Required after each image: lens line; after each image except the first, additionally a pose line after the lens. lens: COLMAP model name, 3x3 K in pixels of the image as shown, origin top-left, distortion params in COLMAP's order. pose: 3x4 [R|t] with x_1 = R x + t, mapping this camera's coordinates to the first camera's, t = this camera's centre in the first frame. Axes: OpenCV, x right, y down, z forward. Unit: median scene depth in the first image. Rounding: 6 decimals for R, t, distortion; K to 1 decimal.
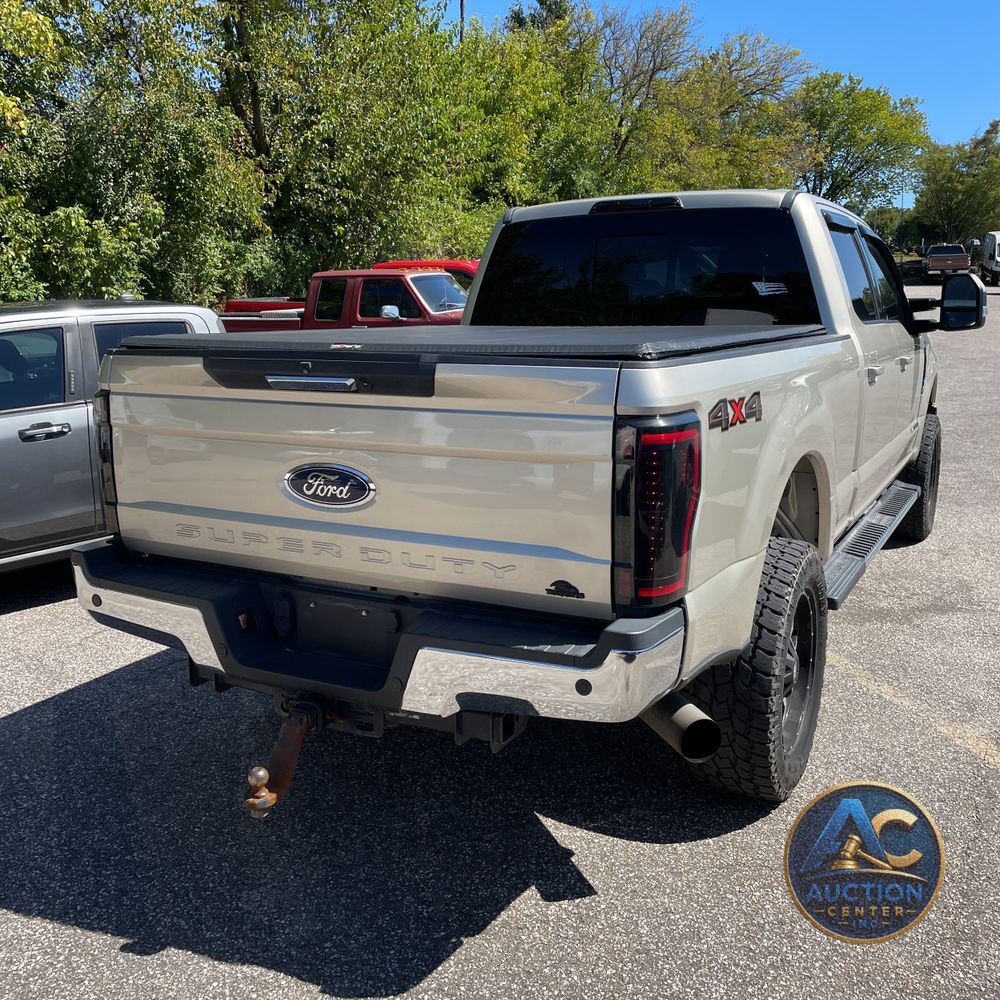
lens RADIAL K [[986.5, 0, 500.0], [0, 986.5, 500.0], [0, 0, 1]] dist [0.092363, -0.128657]
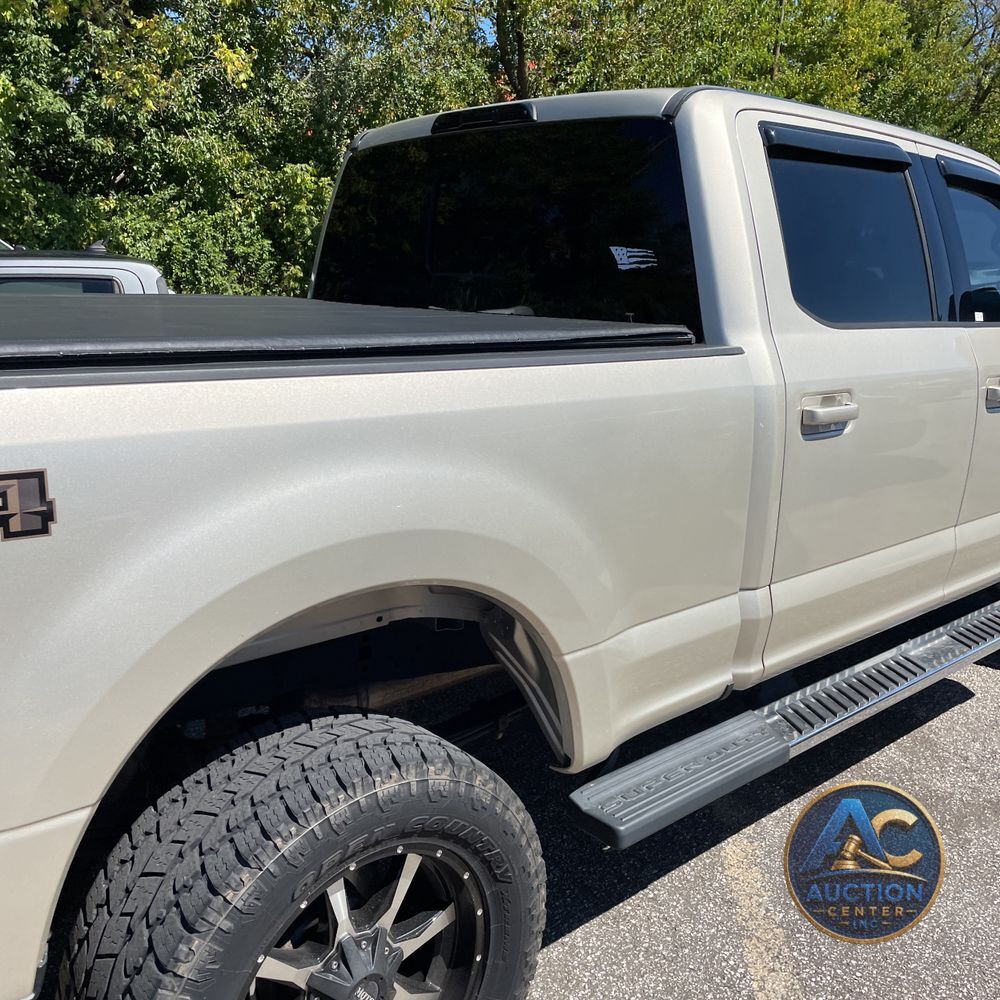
lens RADIAL K [[1014.5, 0, 469.7], [0, 1014.5, 495.4], [0, 0, 1]] dist [0.029564, -0.037415]
pose [[0.937910, 0.109362, -0.329188, 0.531644], [-0.102300, 0.993998, 0.038753, -0.121287], [0.331450, -0.002671, 0.943469, 0.560850]]
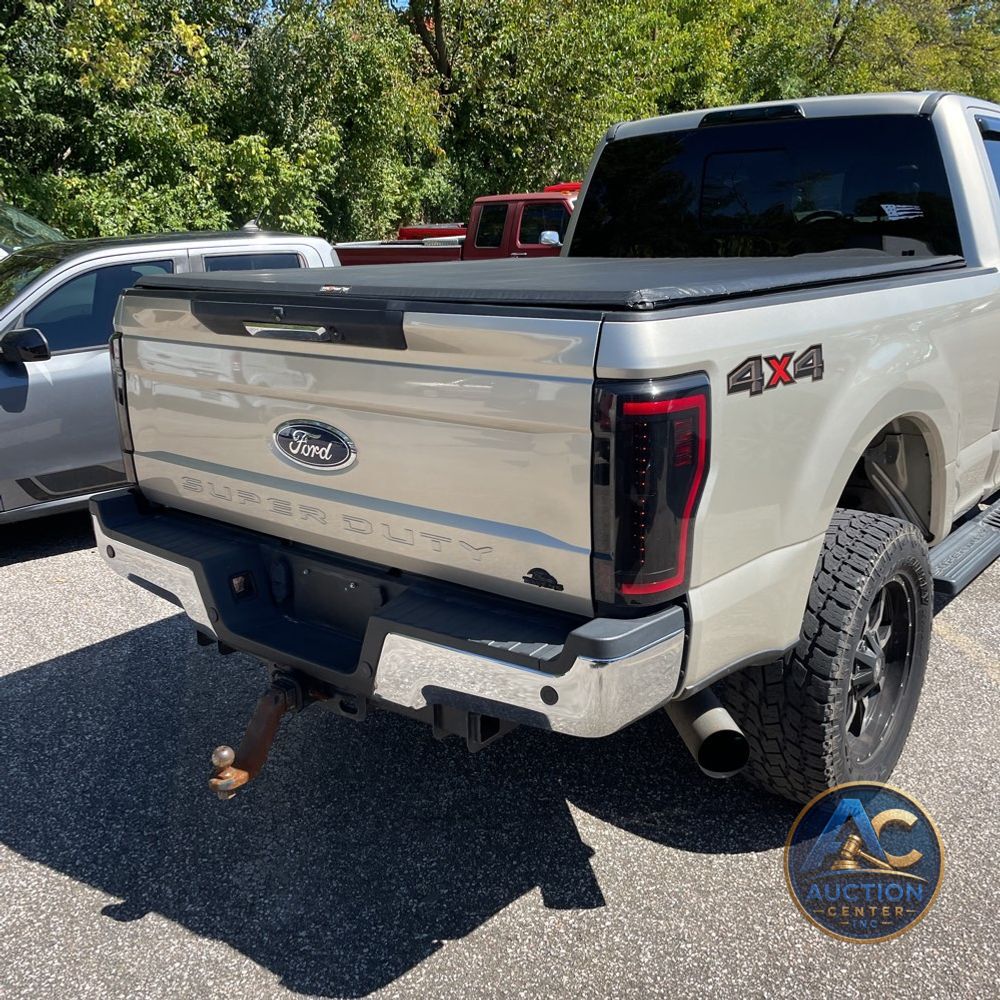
lens RADIAL K [[986.7, 0, 510.3], [0, 986.7, 501.7], [0, 0, 1]] dist [0.099630, -0.142966]
pose [[0.982956, 0.040713, -0.179277, 0.152408], [-0.027250, 0.996664, 0.076931, -0.033731], [0.181811, -0.070735, 0.980786, 0.124307]]
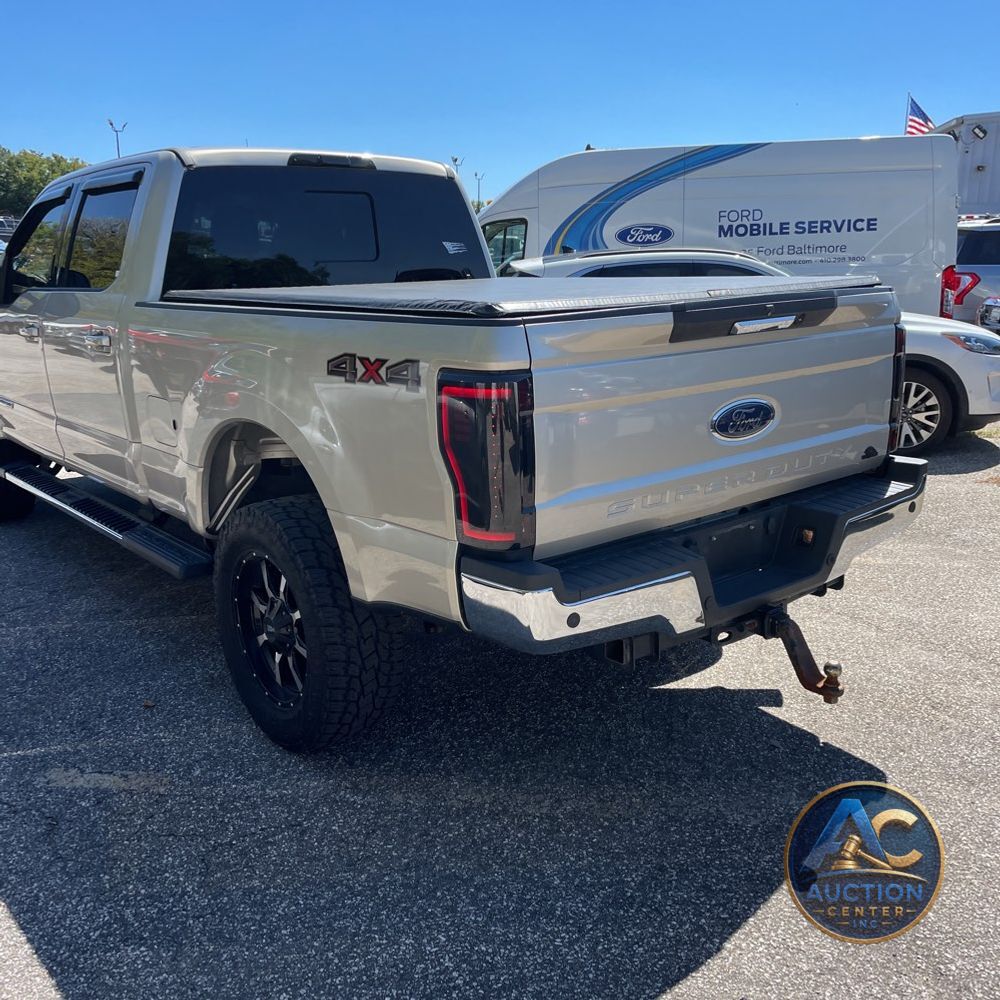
lens RADIAL K [[986.5, 0, 500.0], [0, 986.5, 500.0], [0, 0, 1]] dist [0.092363, -0.128657]
pose [[0.385613, -0.222898, 0.895332, -1.165195], [0.195950, 0.968029, 0.156602, -0.139847], [-0.901613, 0.115052, 0.416961, 0.716184]]
